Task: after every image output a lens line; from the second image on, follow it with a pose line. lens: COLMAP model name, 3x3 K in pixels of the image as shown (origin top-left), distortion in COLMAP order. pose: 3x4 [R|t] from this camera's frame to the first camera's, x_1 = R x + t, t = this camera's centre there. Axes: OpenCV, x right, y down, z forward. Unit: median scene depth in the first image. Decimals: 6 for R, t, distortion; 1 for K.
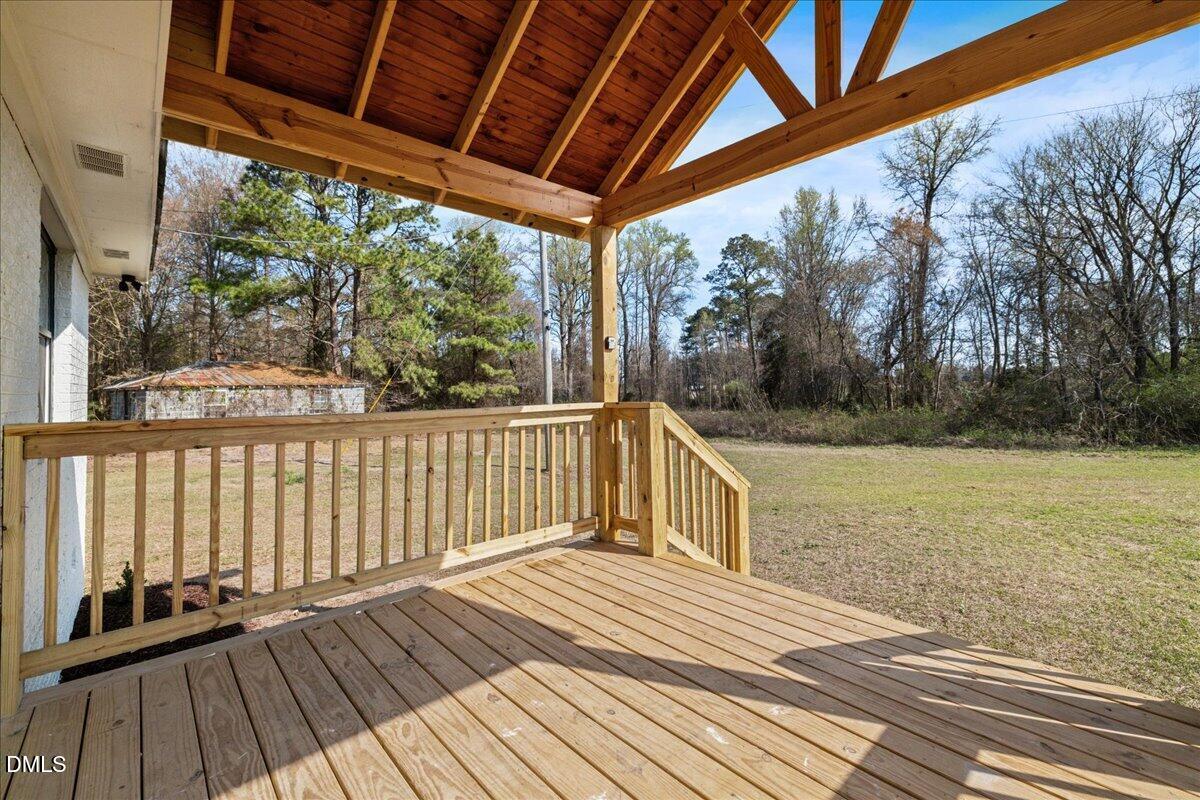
lens RADIAL K [[511.3, 0, 599.3], [0, 511.3, 378.3], [0, 0, 1]] dist [-0.001874, -0.000433]
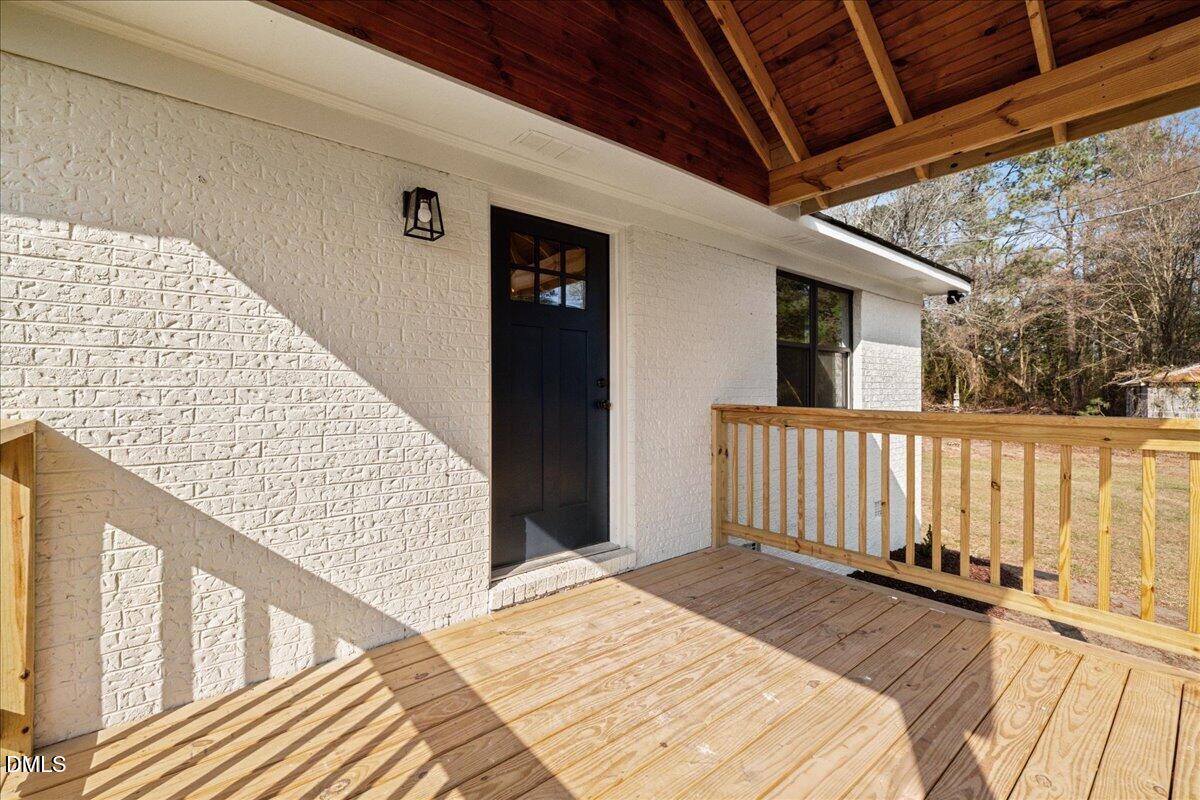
lens RADIAL K [[511.2, 0, 595.7], [0, 511.2, 394.1], [0, 0, 1]] dist [0.001347, -0.000015]
pose [[-0.055138, 0.020379, -0.998271, 0.403577], [0.018428, 0.999642, 0.019389, 0.001276], [0.998309, -0.017328, -0.055494, 0.293132]]
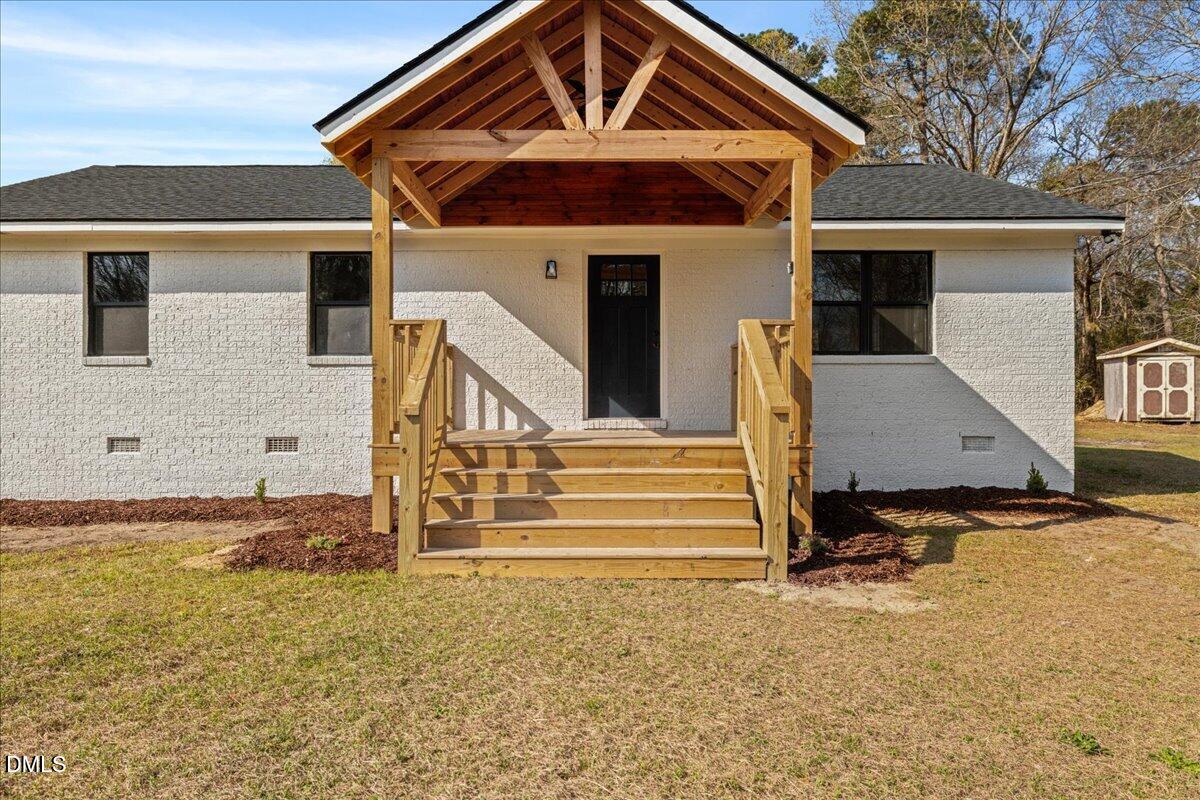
lens RADIAL K [[788.5, 0, 600.0], [0, 788.5, 400.0], [0, 0, 1]] dist [-0.003460, -0.003144]
pose [[-0.689236, 0.012959, -0.724421, 1.341948], [0.022994, 0.999728, -0.003993, 0.187266], [0.724172, -0.019409, -0.689347, 1.635317]]
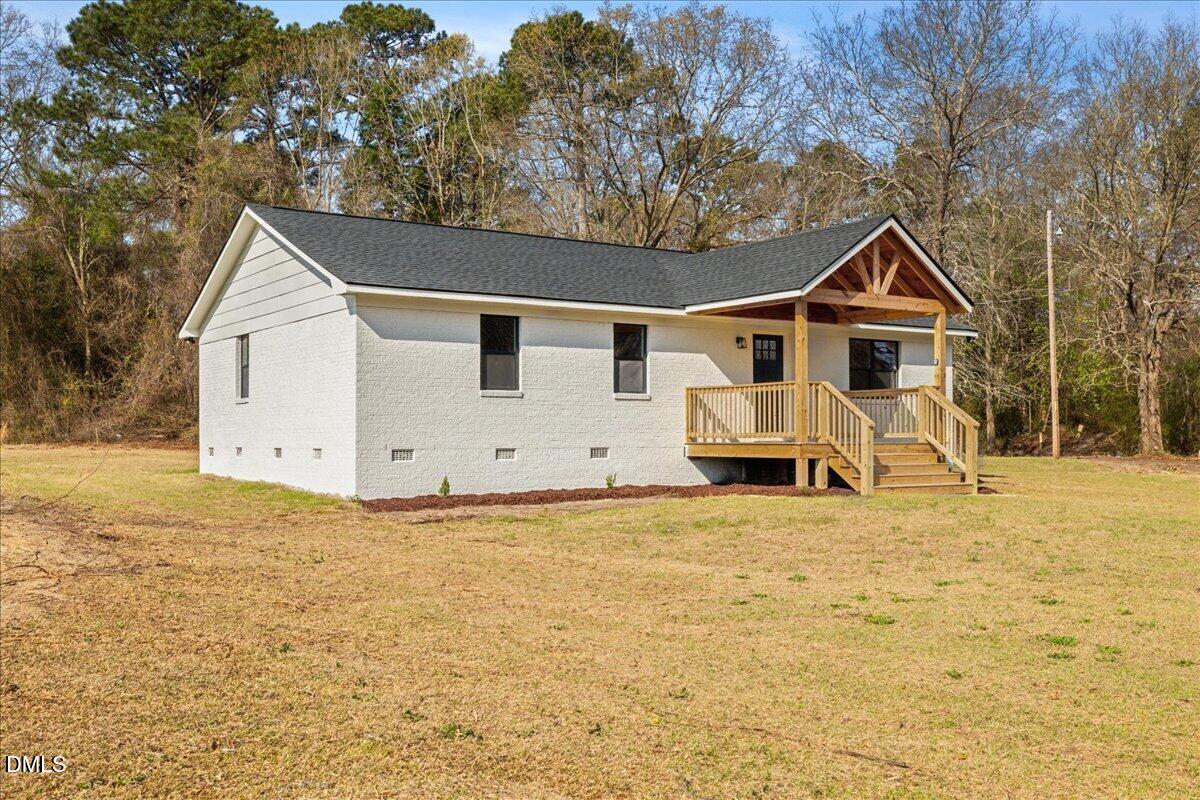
lens RADIAL K [[1142.6, 0, 600.0], [0, 1142.6, 400.0], [0, 0, 1]] dist [0.054245, -0.007532]
pose [[-0.154850, -0.020211, -0.987731, 4.881113], [0.024455, 0.999406, -0.024283, 0.180491], [0.987635, -0.027915, -0.154264, 0.245314]]
